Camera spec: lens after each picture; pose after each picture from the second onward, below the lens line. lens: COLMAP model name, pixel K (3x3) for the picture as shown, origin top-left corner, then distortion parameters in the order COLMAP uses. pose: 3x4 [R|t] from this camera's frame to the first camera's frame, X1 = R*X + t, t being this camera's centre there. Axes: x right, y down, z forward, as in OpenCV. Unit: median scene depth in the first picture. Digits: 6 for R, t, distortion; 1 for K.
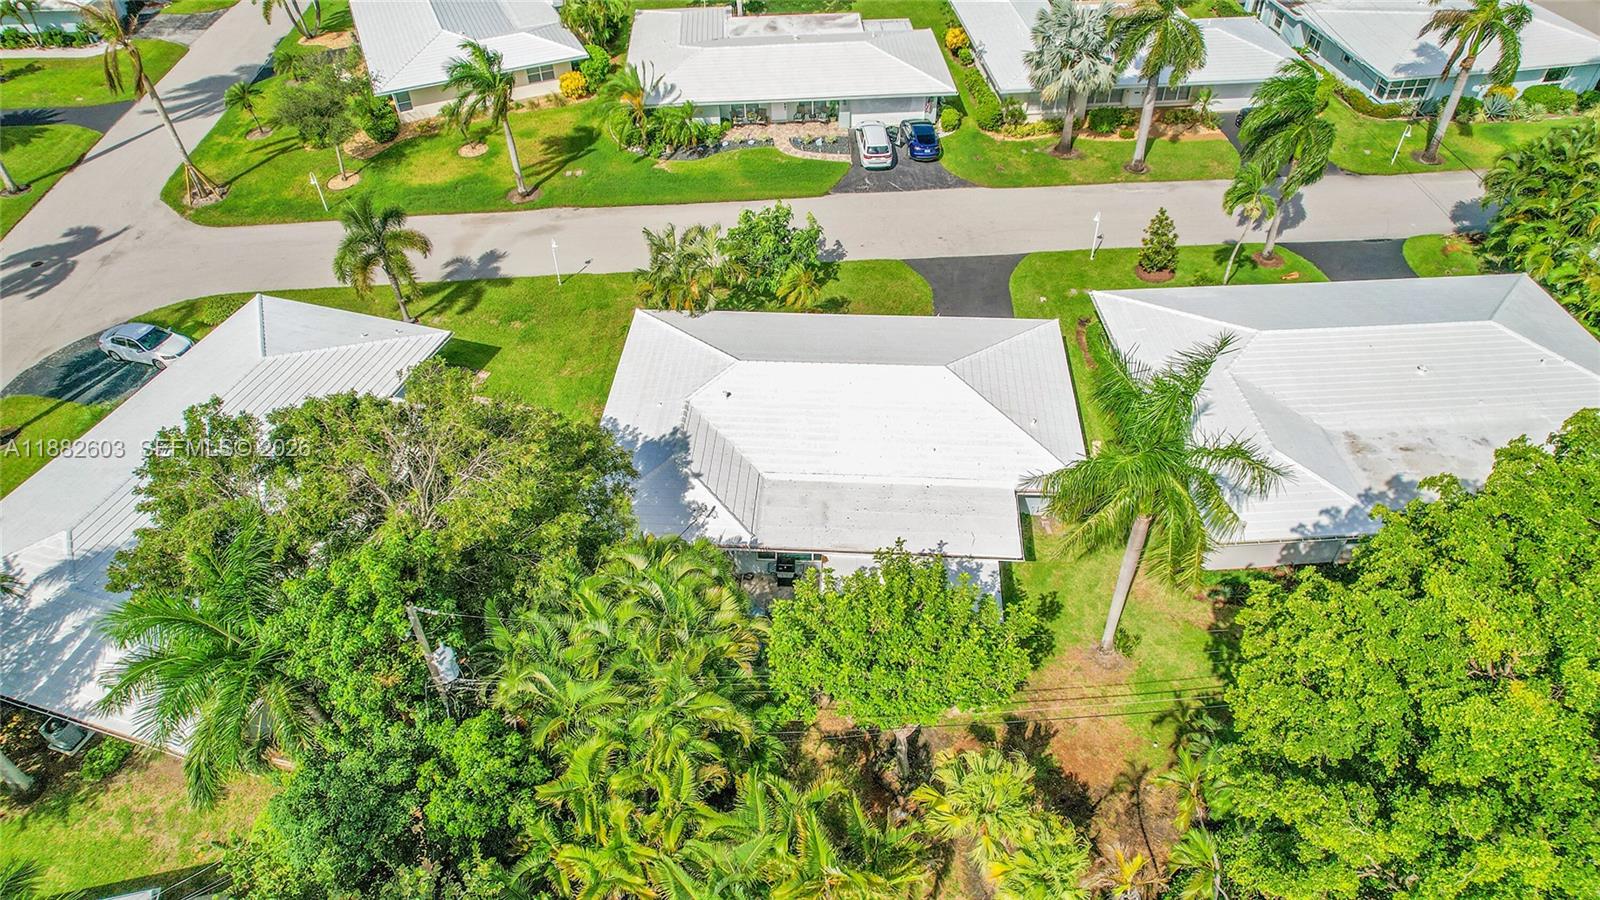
lens RADIAL K [[1020.8, 0, 800.0], [0, 1020.8, 450.0], [0, 0, 1]] dist [-0.081029, 0.076859]
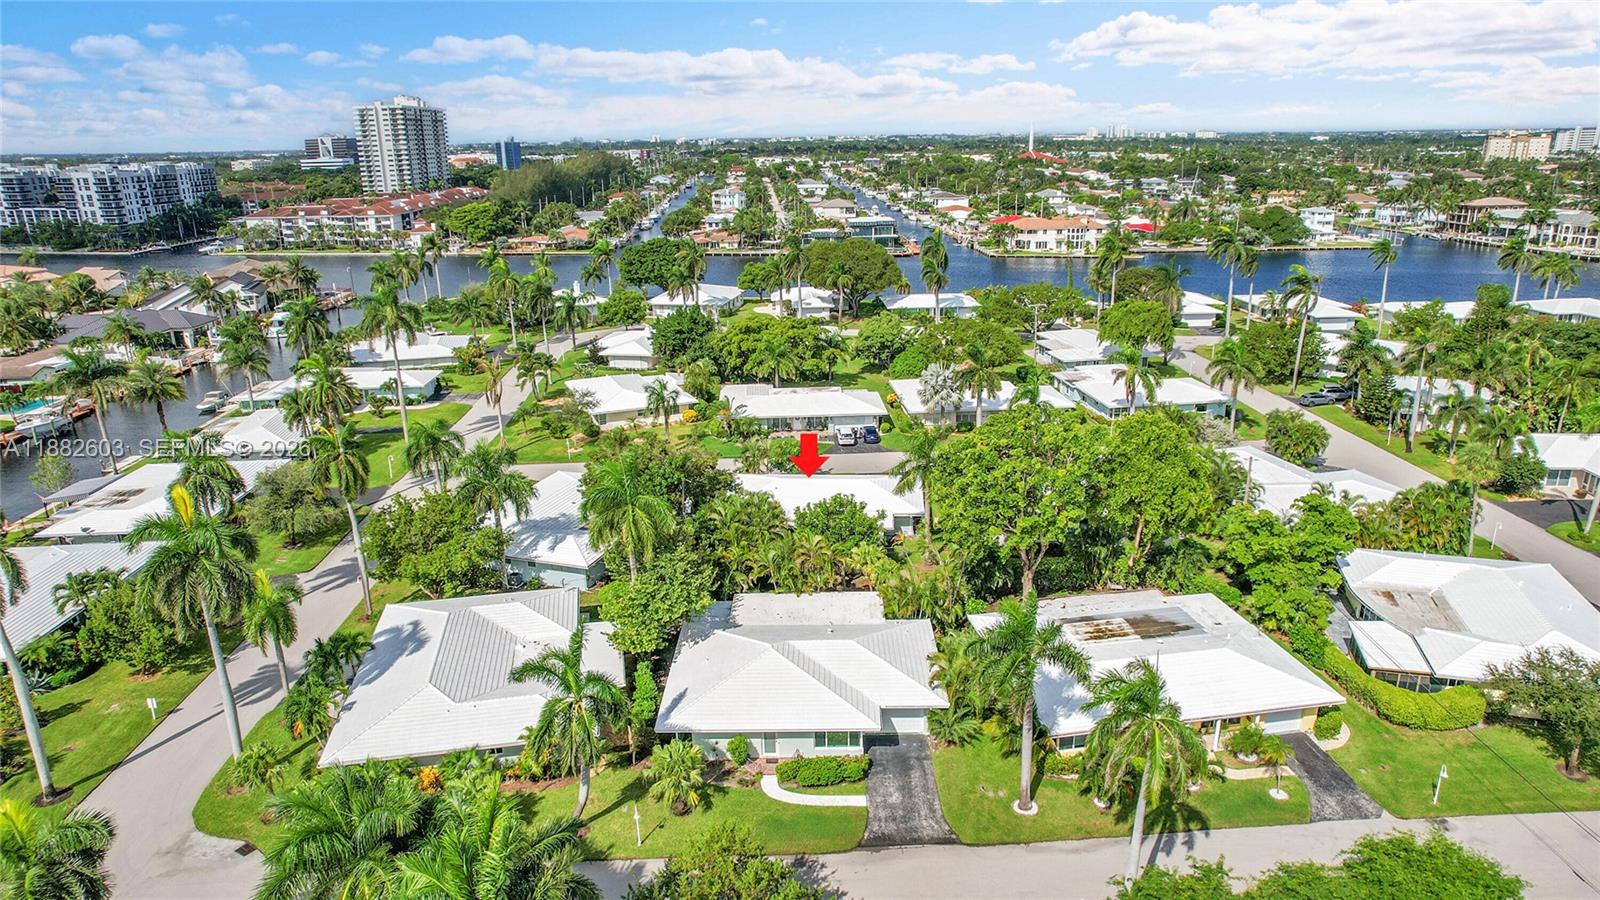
lens RADIAL K [[1020.8, 0, 800.0], [0, 1020.8, 450.0], [0, 0, 1]] dist [-0.081029, 0.076859]
pose [[0.999840, 0.002531, -0.017699, 0.019170], [-0.009996, 0.899868, -0.436048, 0.568902], [0.014823, 0.436156, 0.899749, -0.747284]]
